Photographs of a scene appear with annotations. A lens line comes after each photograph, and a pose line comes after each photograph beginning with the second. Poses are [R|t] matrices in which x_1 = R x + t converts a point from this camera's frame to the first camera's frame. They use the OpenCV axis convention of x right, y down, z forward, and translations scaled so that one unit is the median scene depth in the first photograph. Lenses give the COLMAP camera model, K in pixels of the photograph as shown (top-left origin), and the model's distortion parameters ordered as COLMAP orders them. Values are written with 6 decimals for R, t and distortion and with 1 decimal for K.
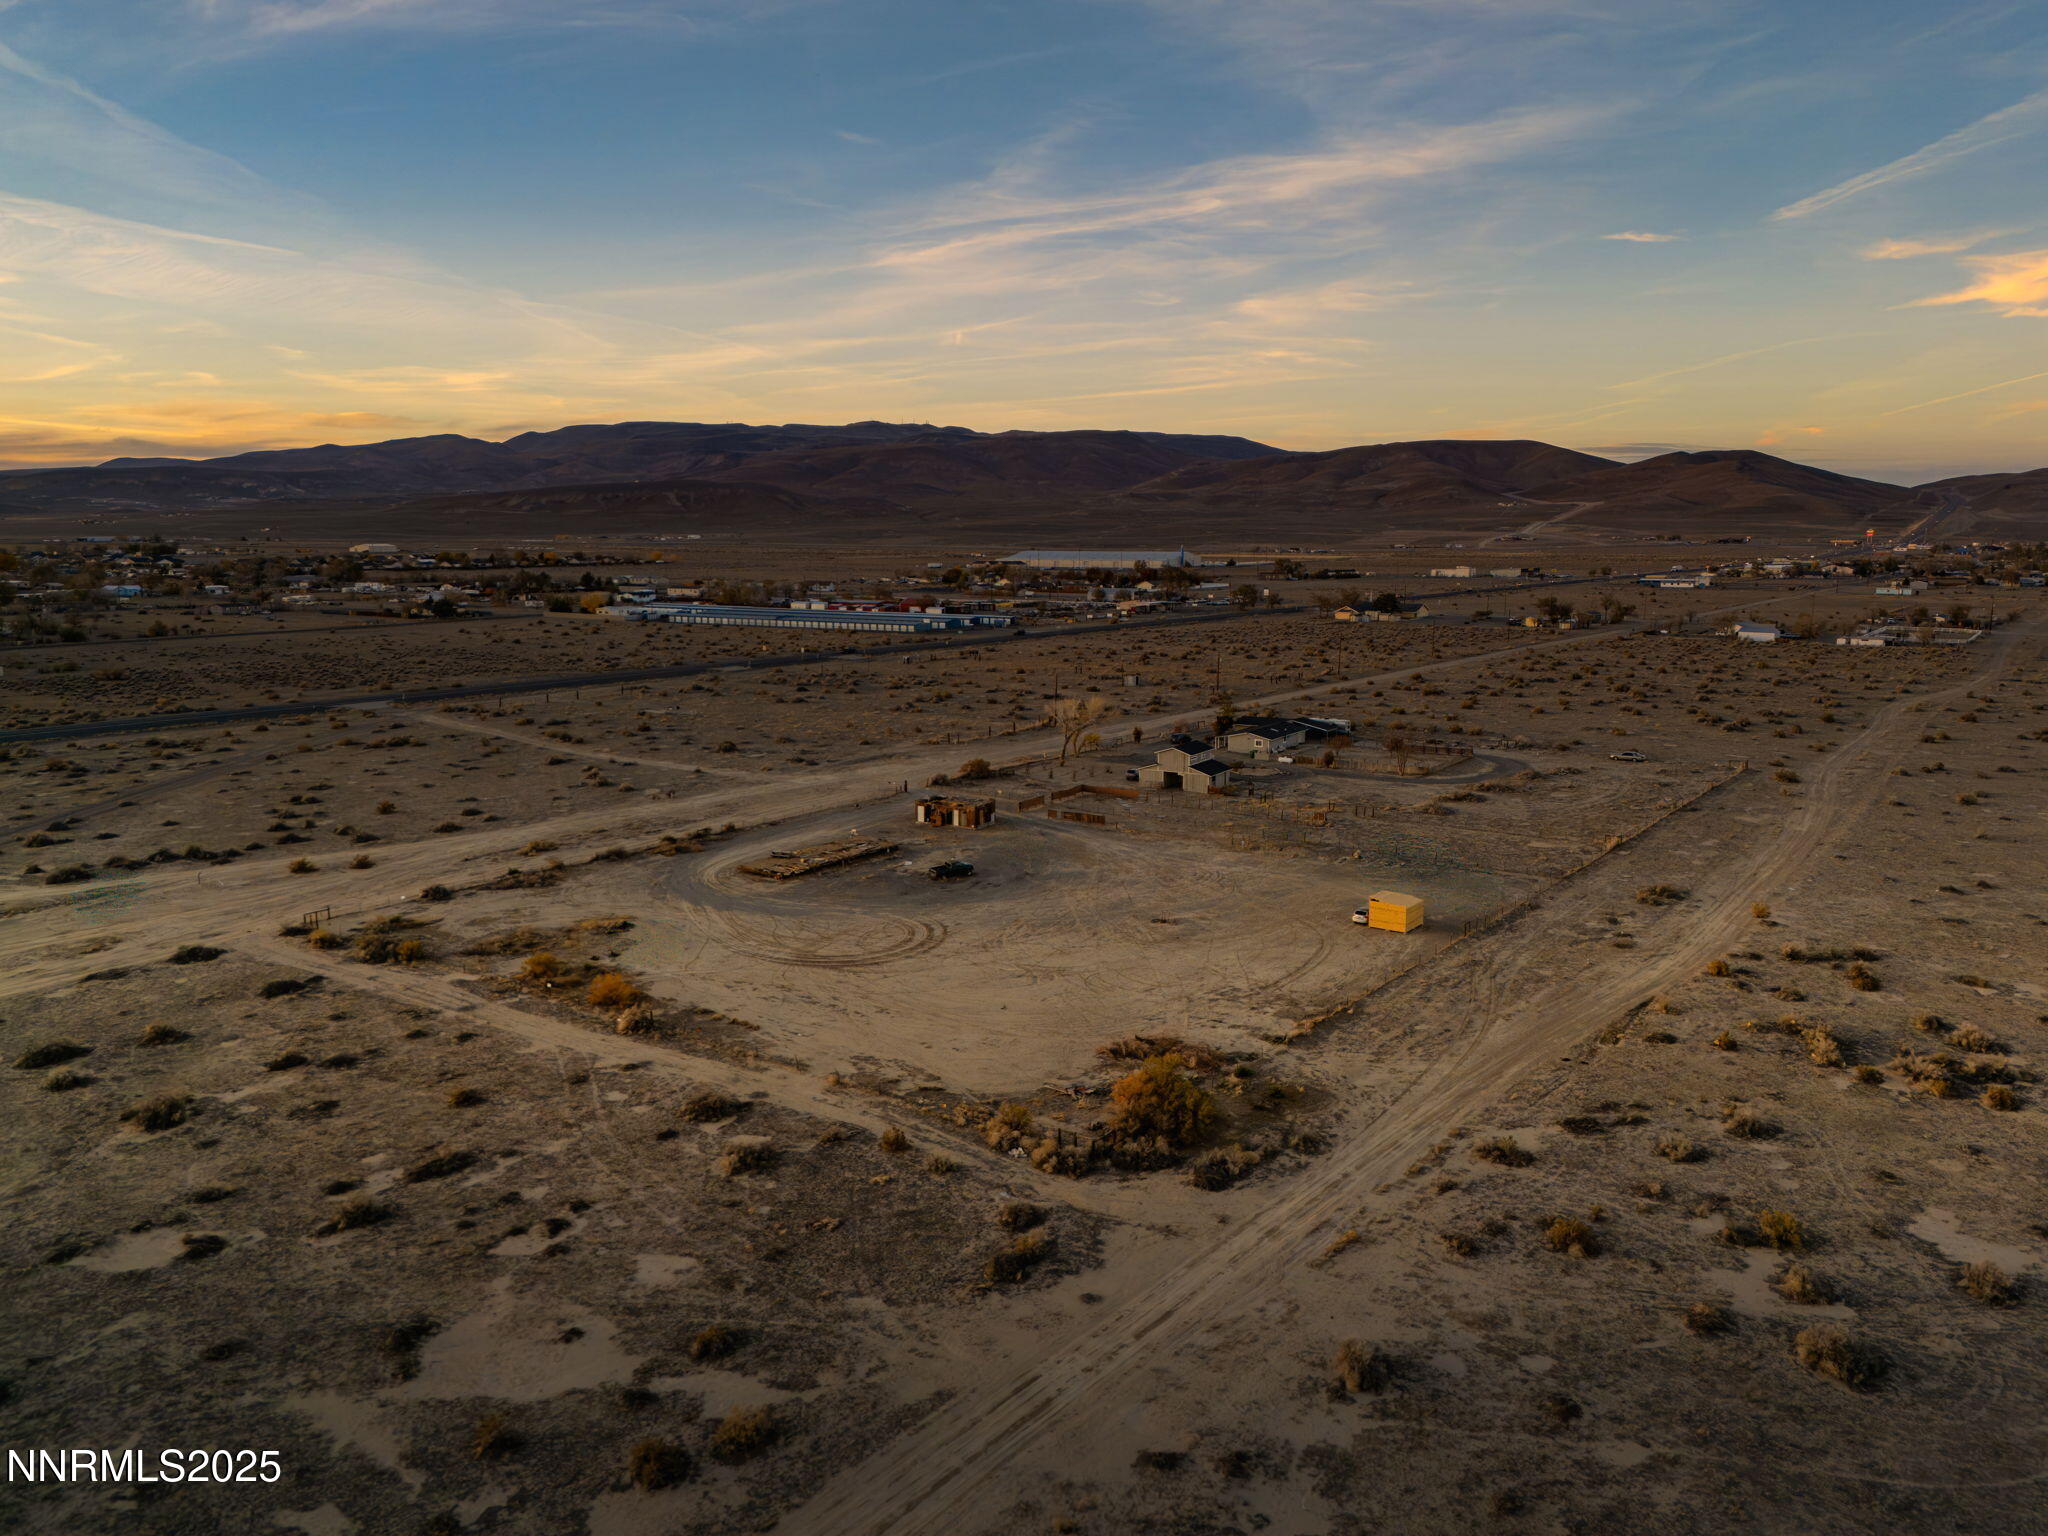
lens RADIAL K [[1510.6, 0, 1033.4], [0, 1510.6, 736.6], [0, 0, 1]] dist [0.072118, -0.059488]
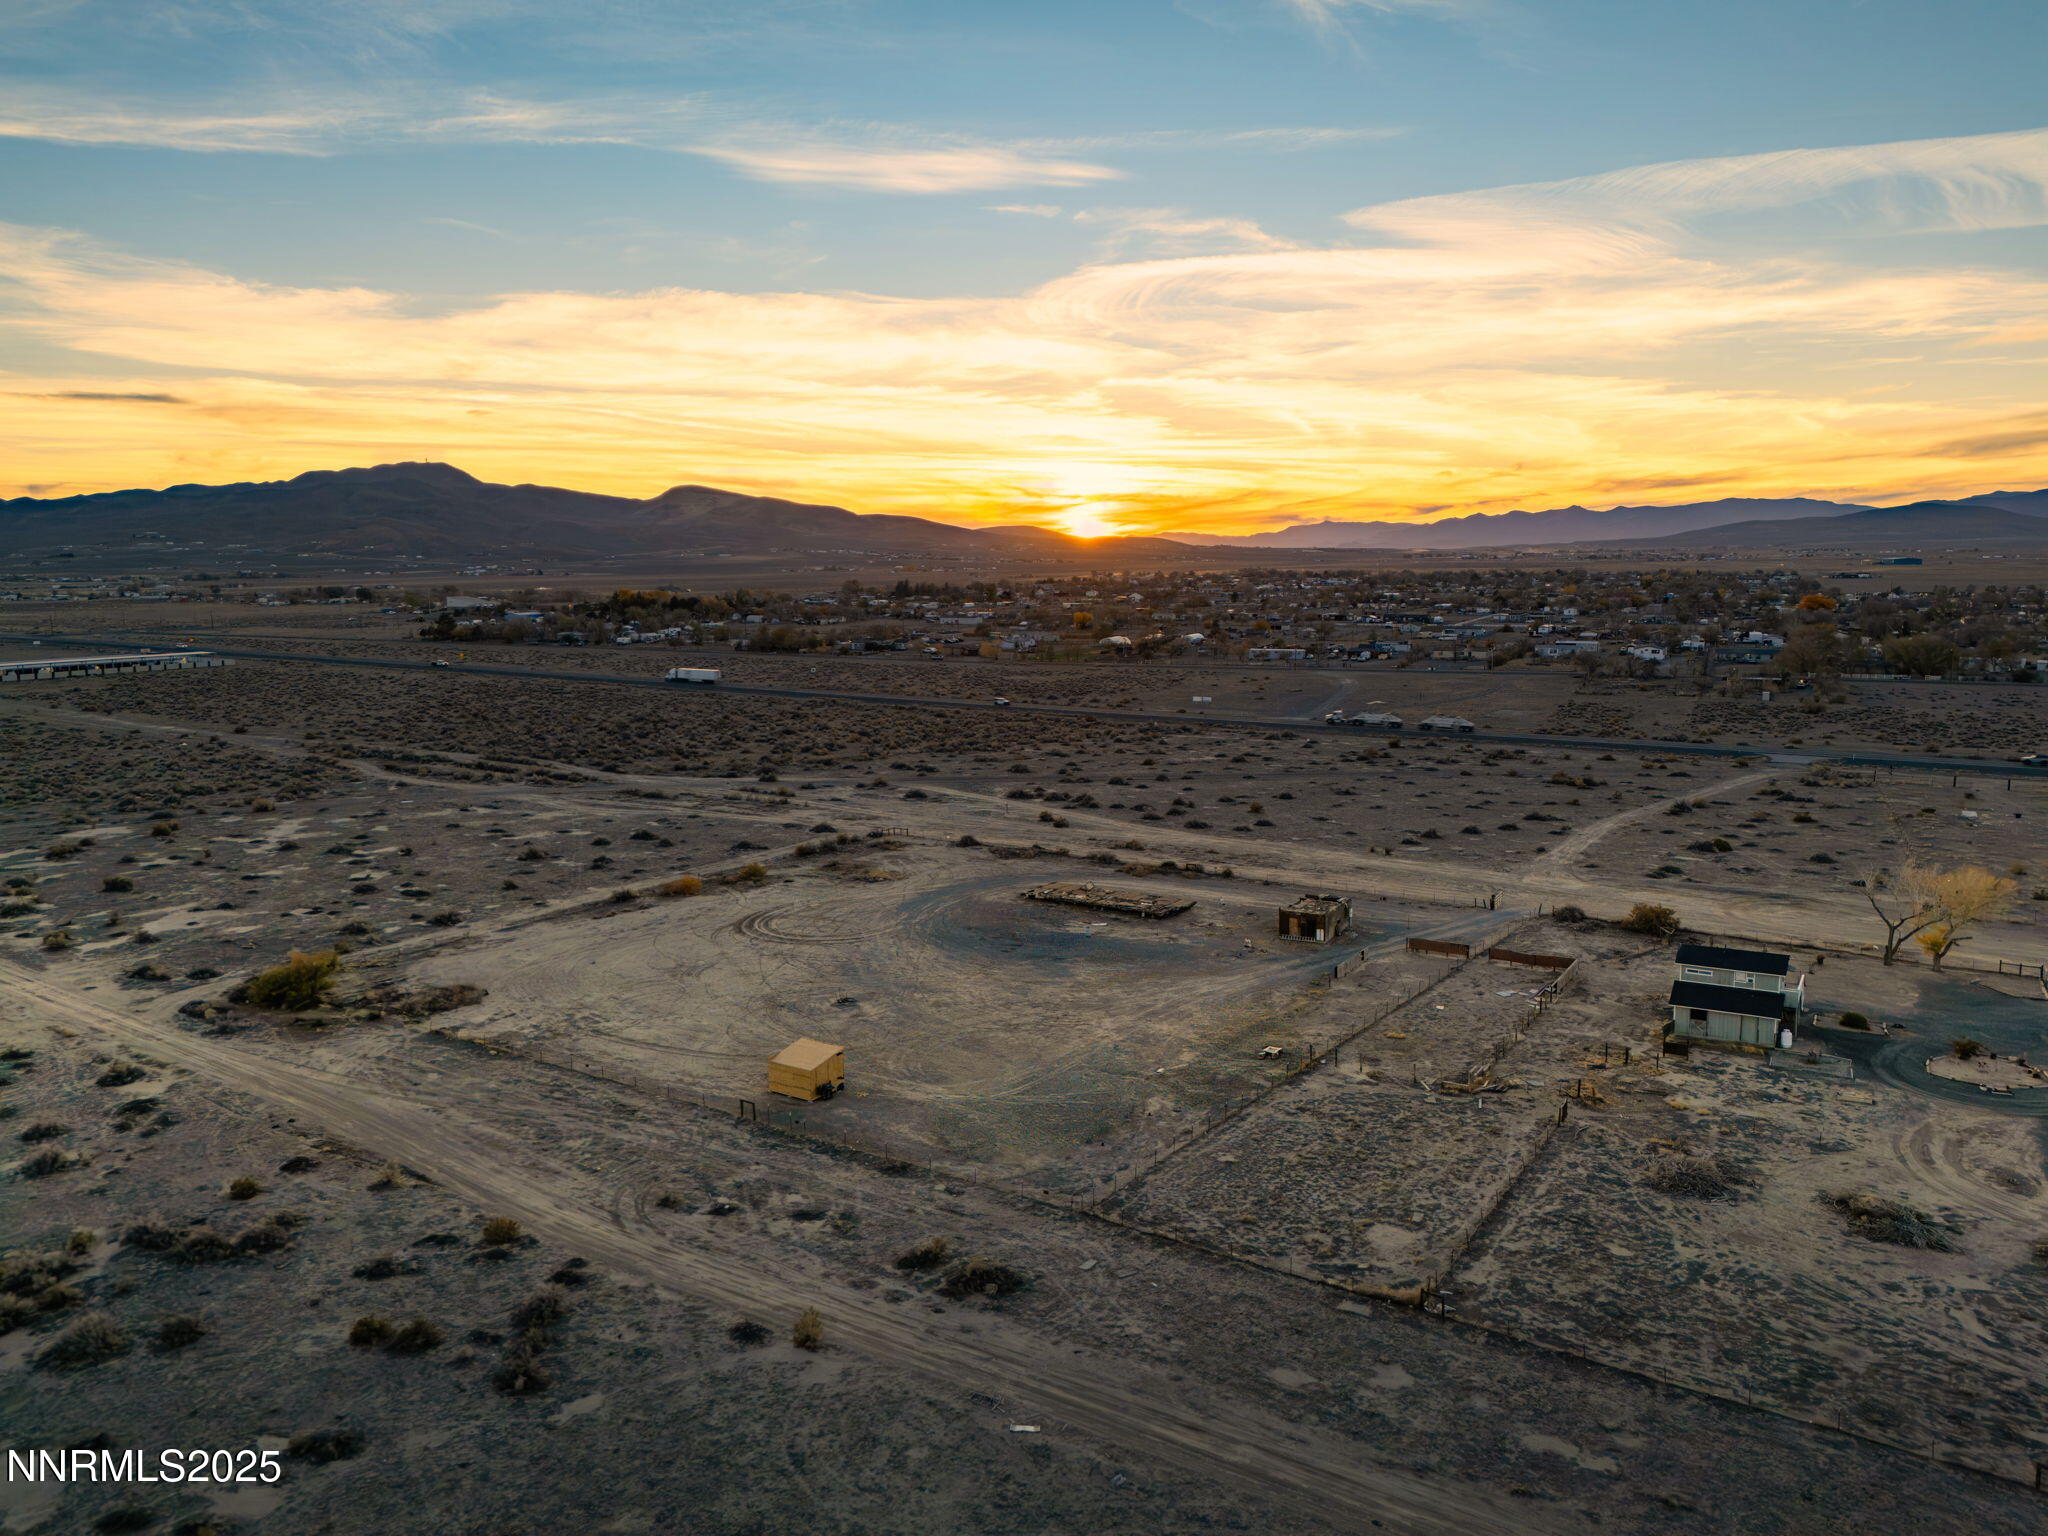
lens RADIAL K [[1510.6, 0, 1027.1], [0, 1510.6, 710.3], [0, 0, 1]] dist [0.072118, -0.059488]
pose [[0.025358, 0.095472, -0.995109, 1.269378], [-0.135396, 0.986585, 0.091204, -0.195022], [0.990467, 0.132421, 0.037945, 1.344254]]
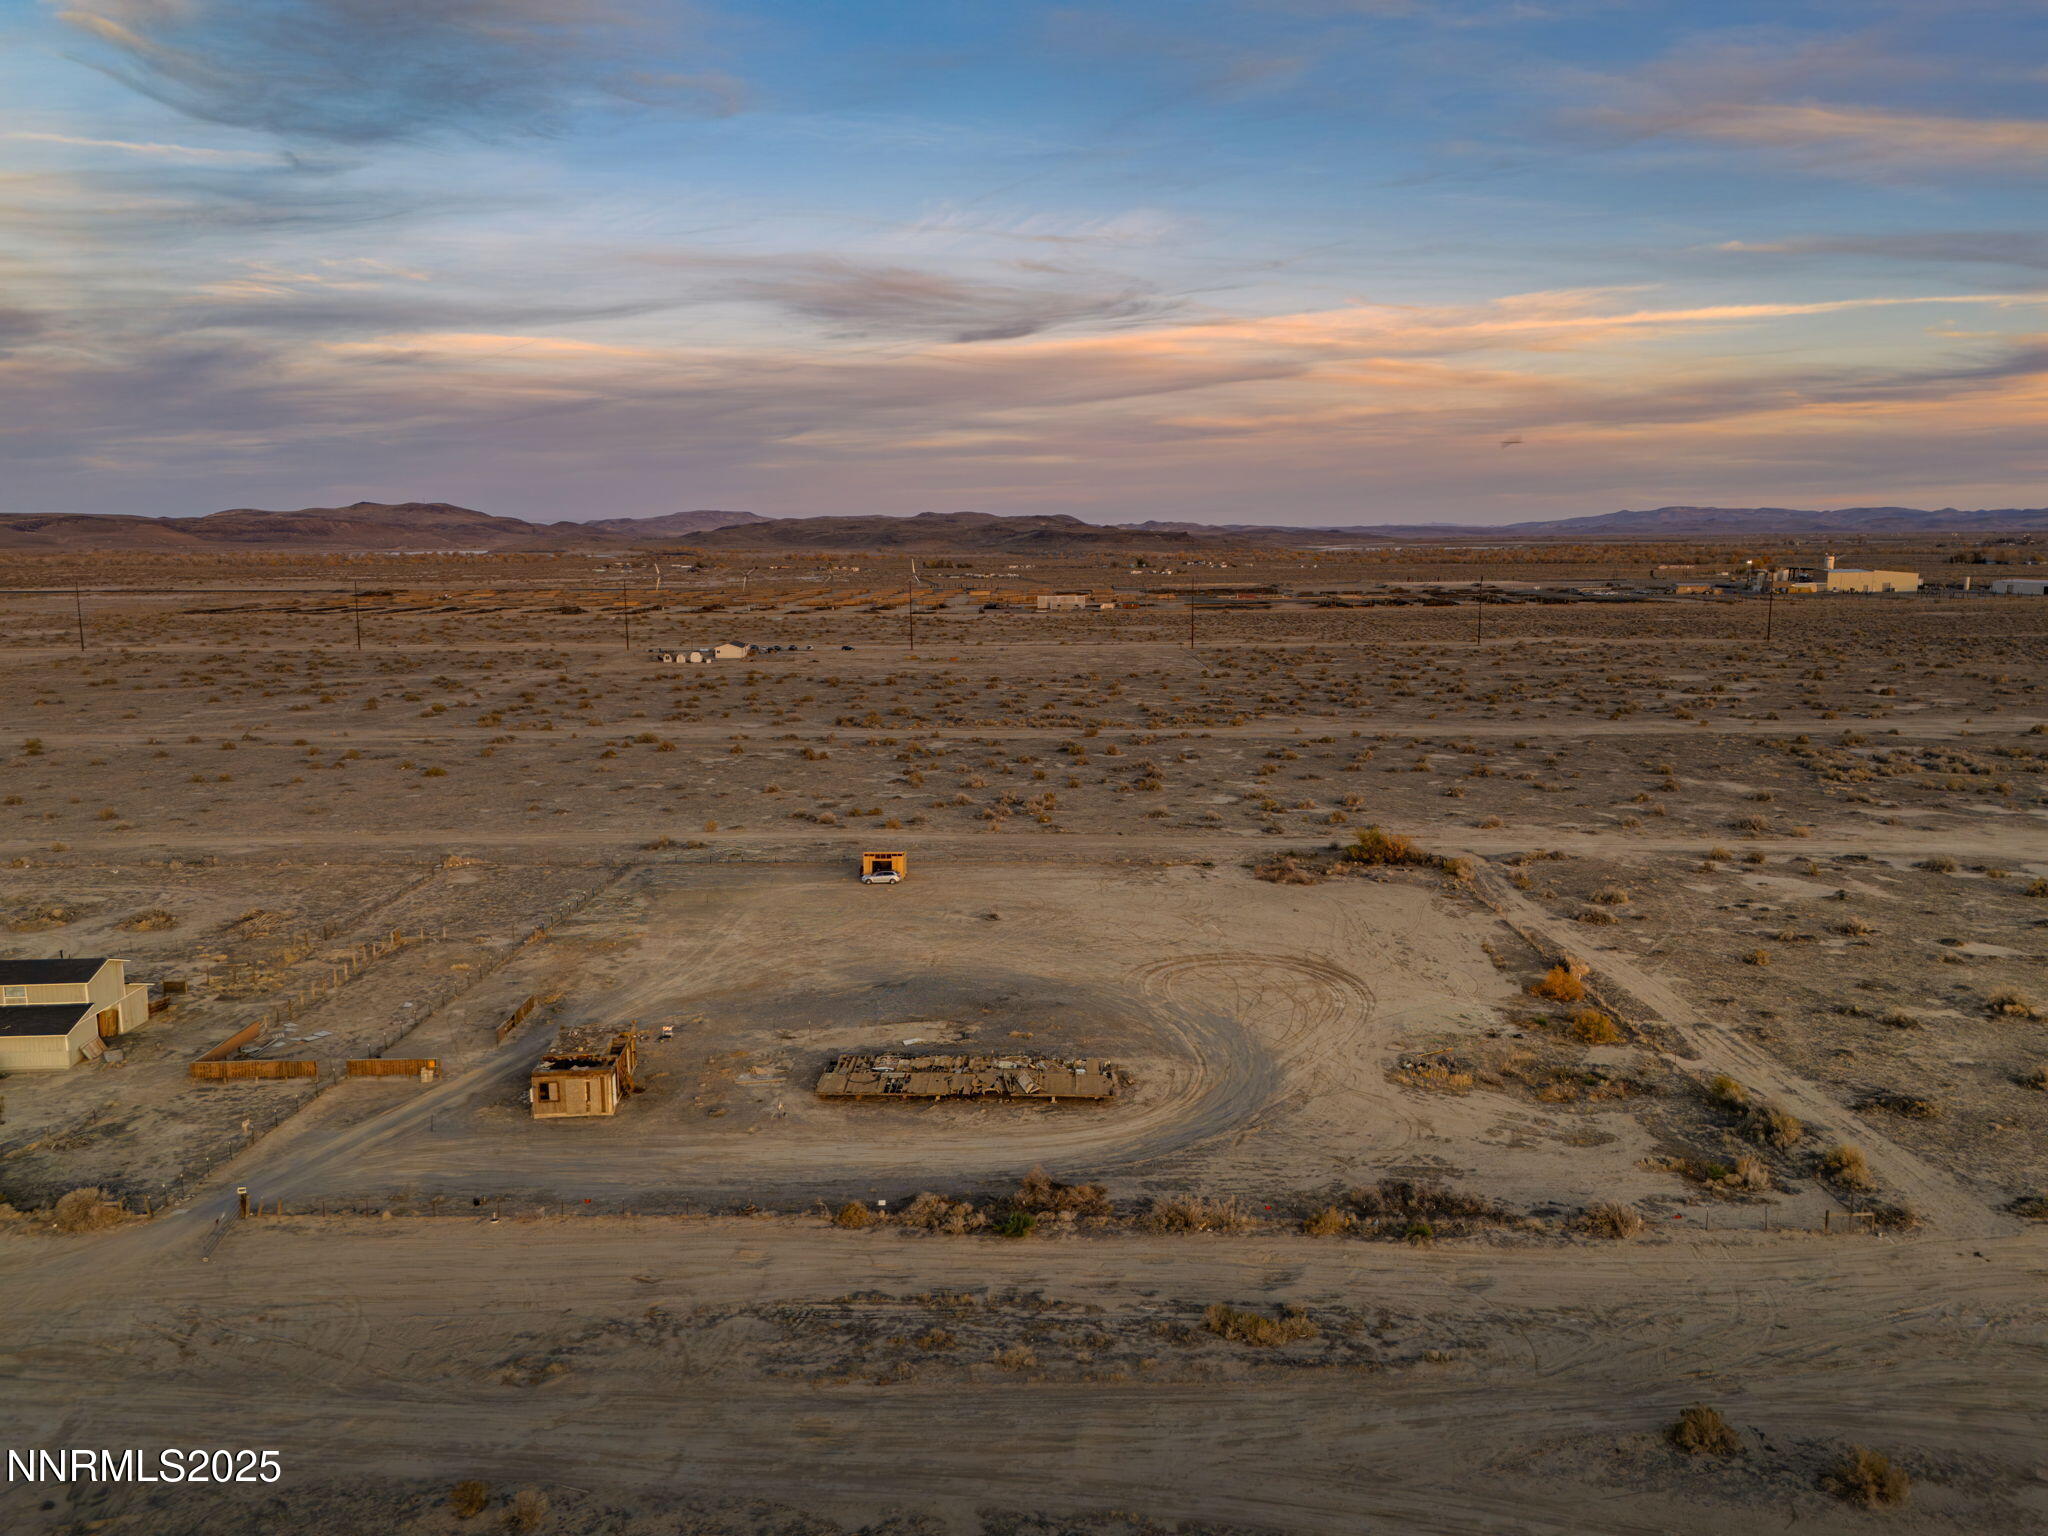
lens RADIAL K [[1510.6, 0, 1034.0], [0, 1510.6, 758.0], [0, 0, 1]] dist [0.072118, -0.059488]
pose [[-0.576213, -0.116845, 0.808904, -0.927552], [0.119251, 0.967116, 0.224645, -0.256782], [-0.808553, 0.225906, -0.543331, 1.912694]]
